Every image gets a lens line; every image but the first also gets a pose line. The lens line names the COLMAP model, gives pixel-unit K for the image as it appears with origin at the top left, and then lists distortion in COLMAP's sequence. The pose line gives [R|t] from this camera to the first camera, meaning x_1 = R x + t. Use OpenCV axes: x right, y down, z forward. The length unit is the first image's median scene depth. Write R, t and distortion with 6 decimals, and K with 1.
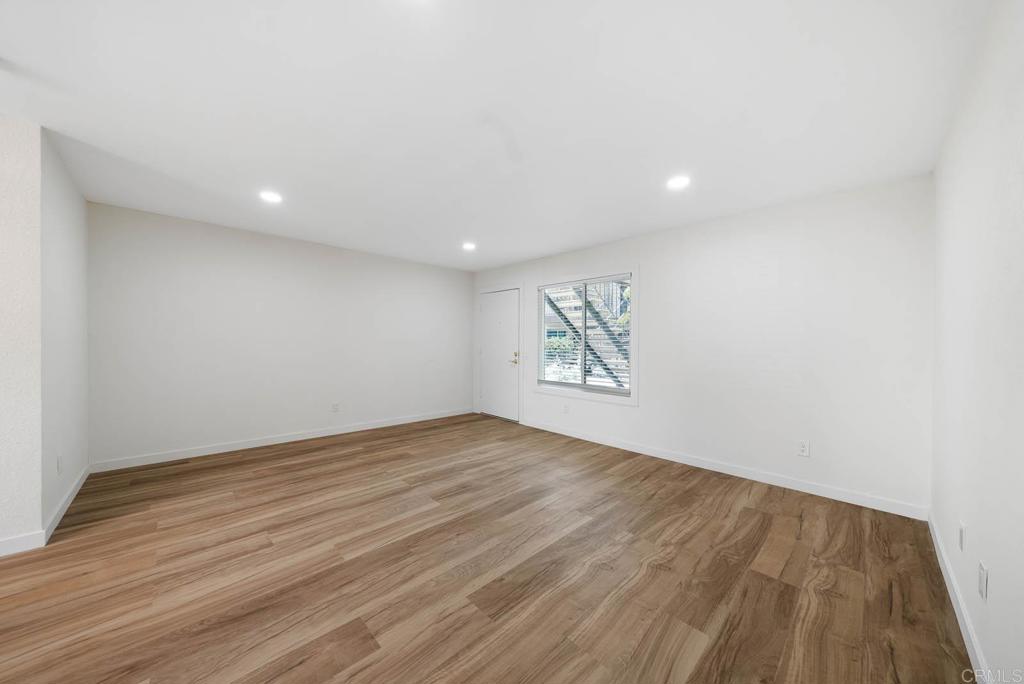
lens RADIAL K [[351.3, 0, 511.6], [0, 351.3, 350.4], [0, 0, 1]] dist [-0.002909, -0.000140]
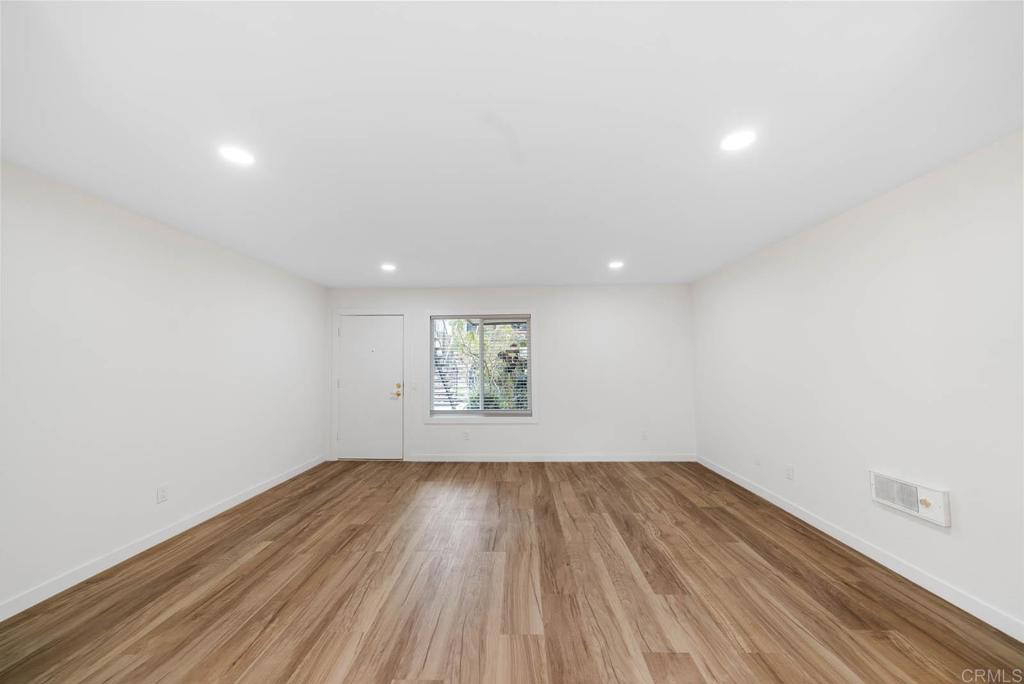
lens RADIAL K [[349.1, 0, 512.0], [0, 349.1, 342.0], [0, 0, 1]] dist [-0.002223, -0.000157]
pose [[0.712502, 0.030523, 0.701006, -0.815611], [0.027605, 0.997061, -0.071472, -0.055814], [-0.701127, 0.070276, 0.709565, 0.260906]]
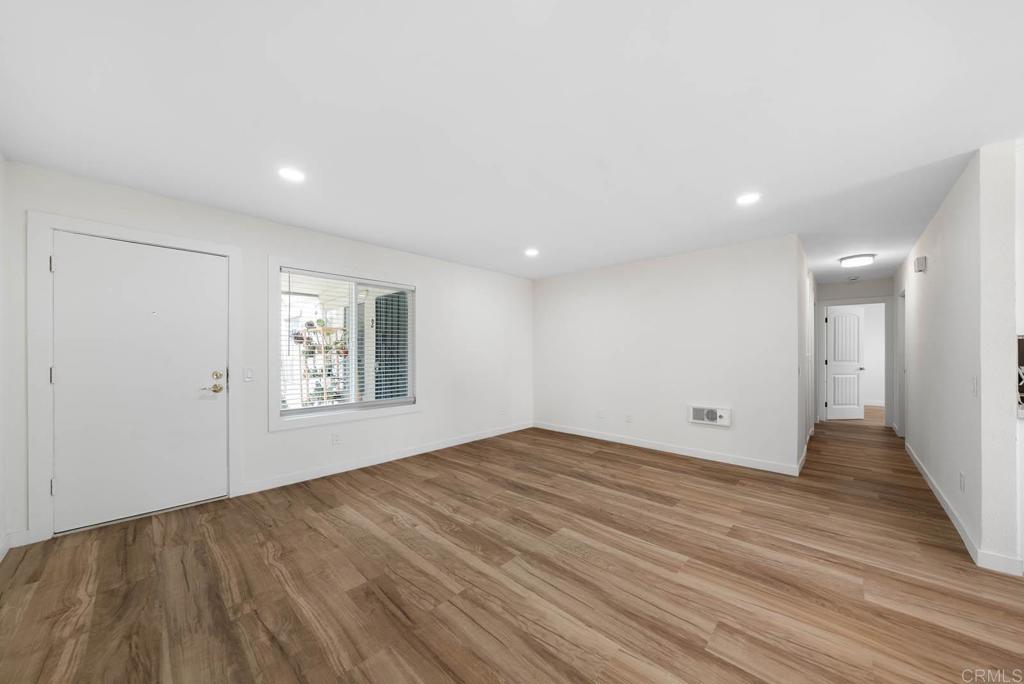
lens RADIAL K [[351.3, 0, 511.6], [0, 351.3, 350.4], [0, 0, 1]] dist [-0.002909, -0.000140]
pose [[-0.040967, -0.001312, 0.999160, -1.063181], [0.019365, 0.999810, 0.002107, -0.036128], [-0.998973, 0.019435, -0.040934, 1.097666]]
